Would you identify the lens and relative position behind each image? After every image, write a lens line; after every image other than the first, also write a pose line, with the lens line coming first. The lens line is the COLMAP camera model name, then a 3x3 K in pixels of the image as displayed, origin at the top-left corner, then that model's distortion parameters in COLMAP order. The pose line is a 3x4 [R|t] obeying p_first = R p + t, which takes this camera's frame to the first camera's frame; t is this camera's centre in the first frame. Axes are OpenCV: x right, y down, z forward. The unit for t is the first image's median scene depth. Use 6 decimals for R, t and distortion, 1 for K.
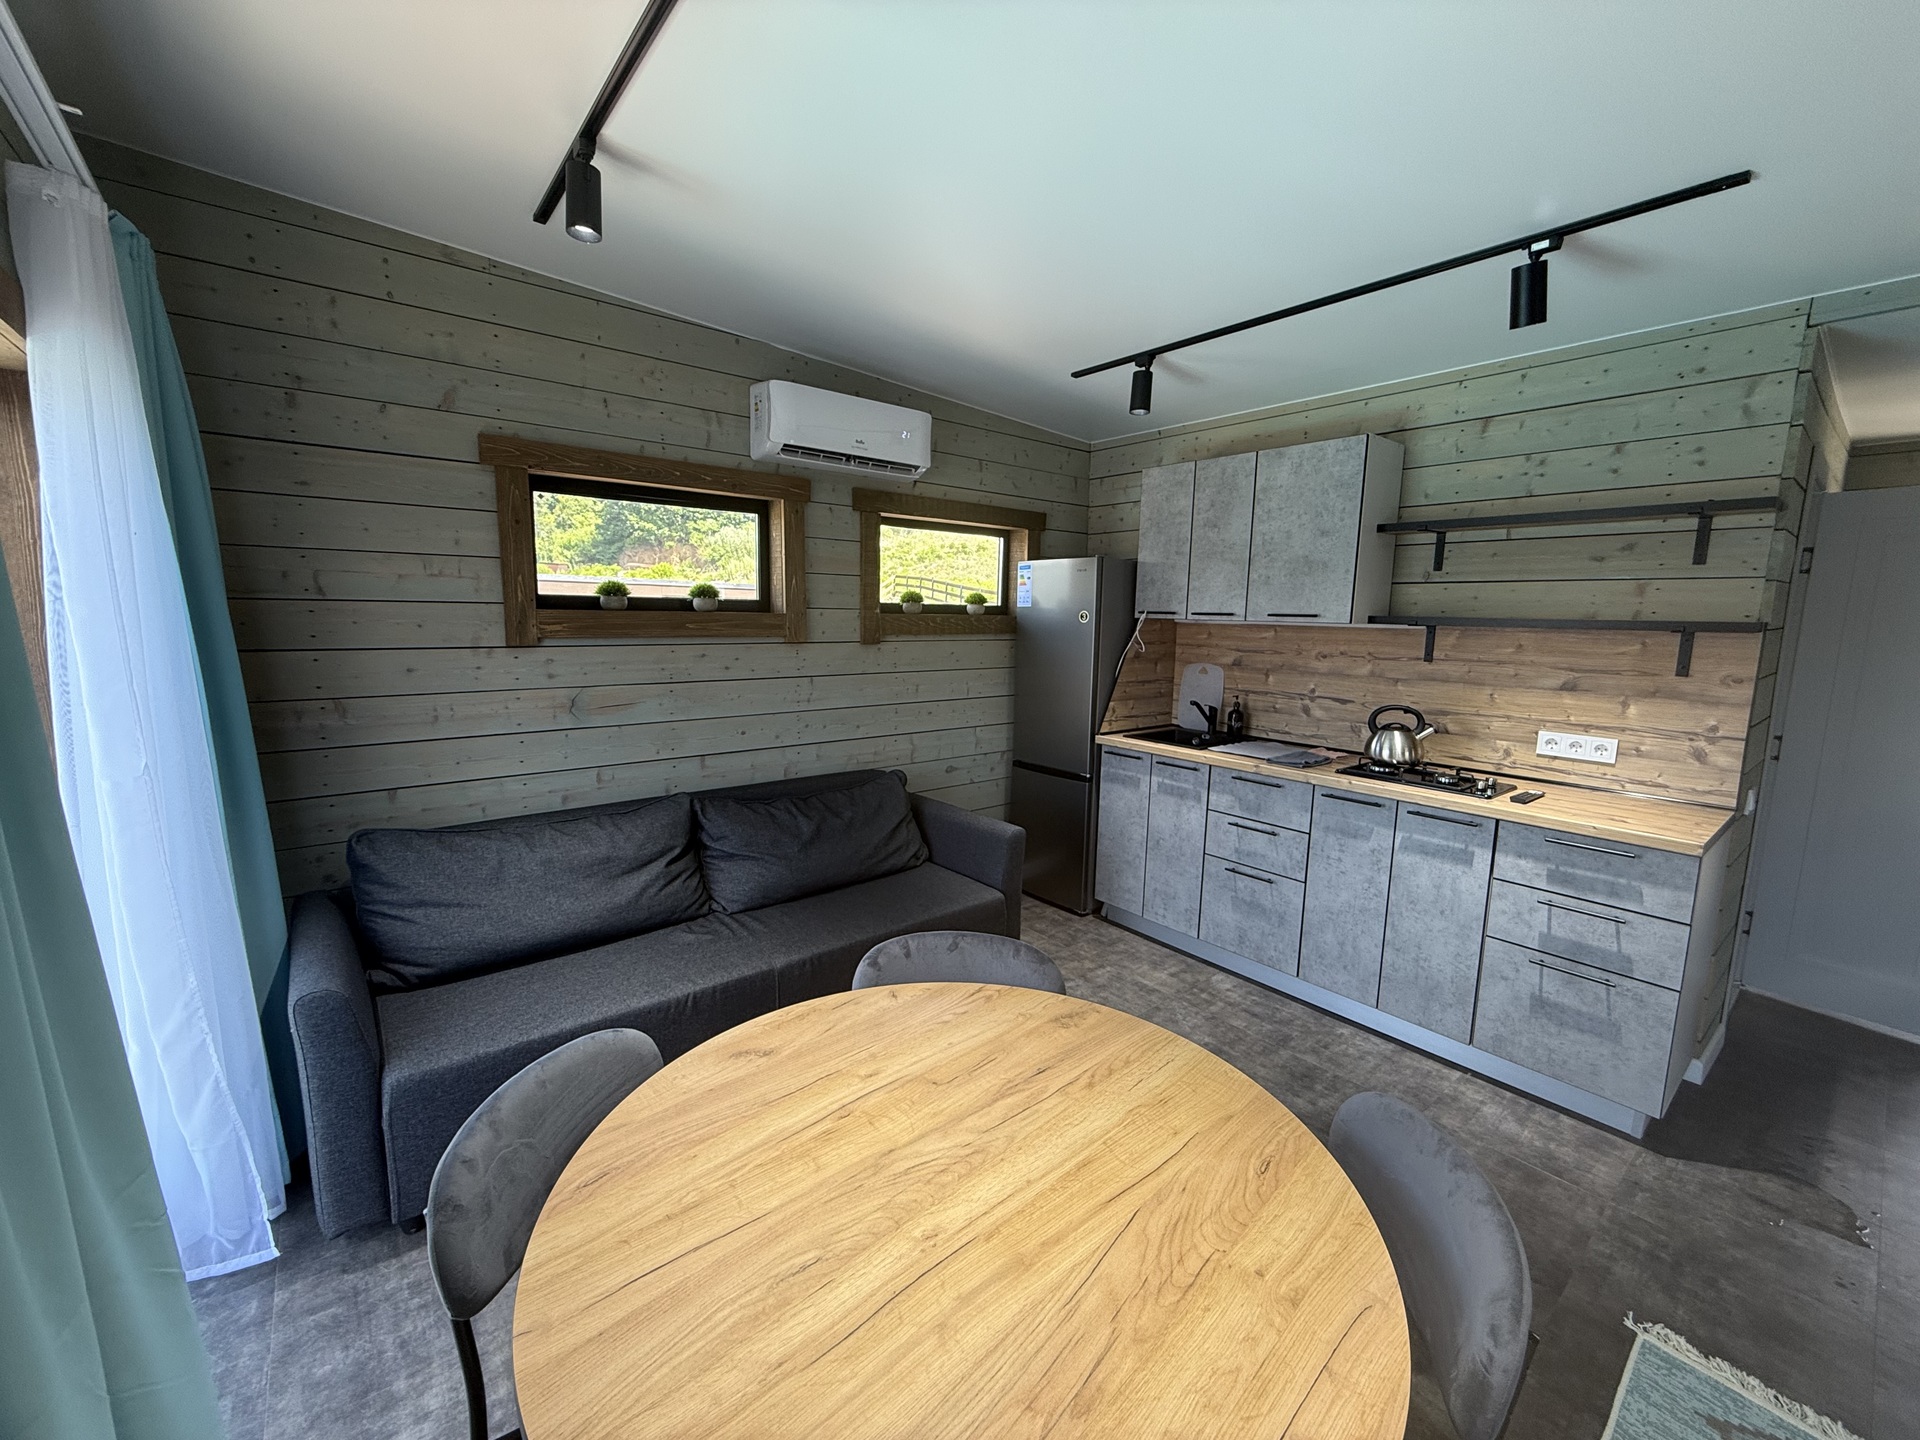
lens RADIAL K [[765.6, 0, 956.5], [0, 765.6, 717.9], [0, 0, 1]] dist [0.000208, 0.000397]
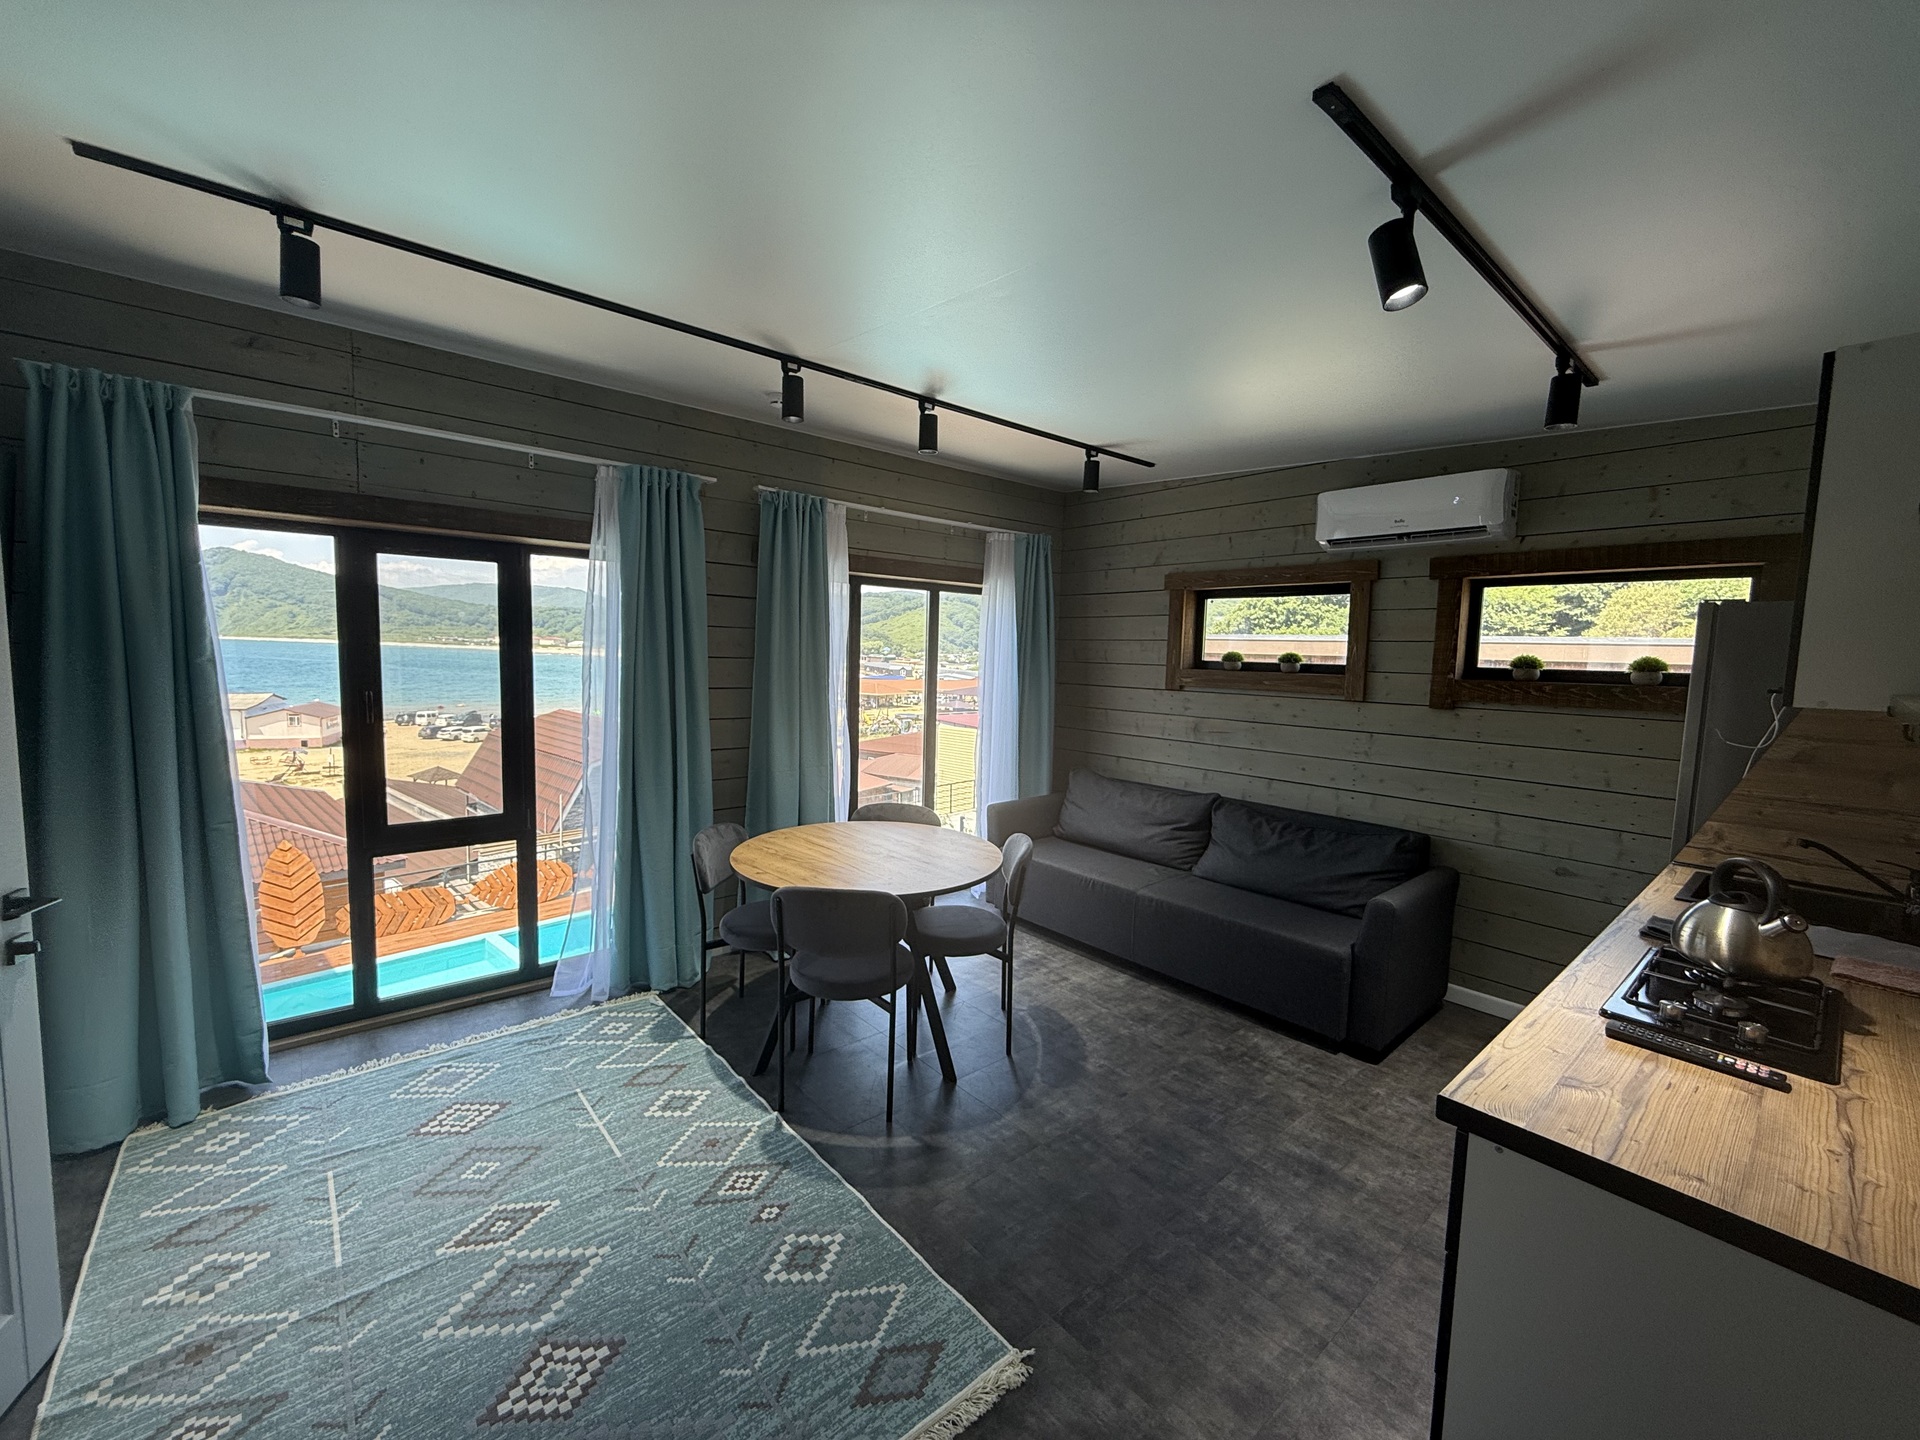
lens RADIAL K [[765.6, 0, 956.5], [0, 765.6, 717.9], [0, 0, 1]] dist [0.000208, 0.000397]
pose [[0.025597, 0.068590, -0.997316, 1.150295], [-0.164035, 0.984409, 0.063493, -0.059970], [0.986122, 0.161969, 0.036449, 0.456708]]
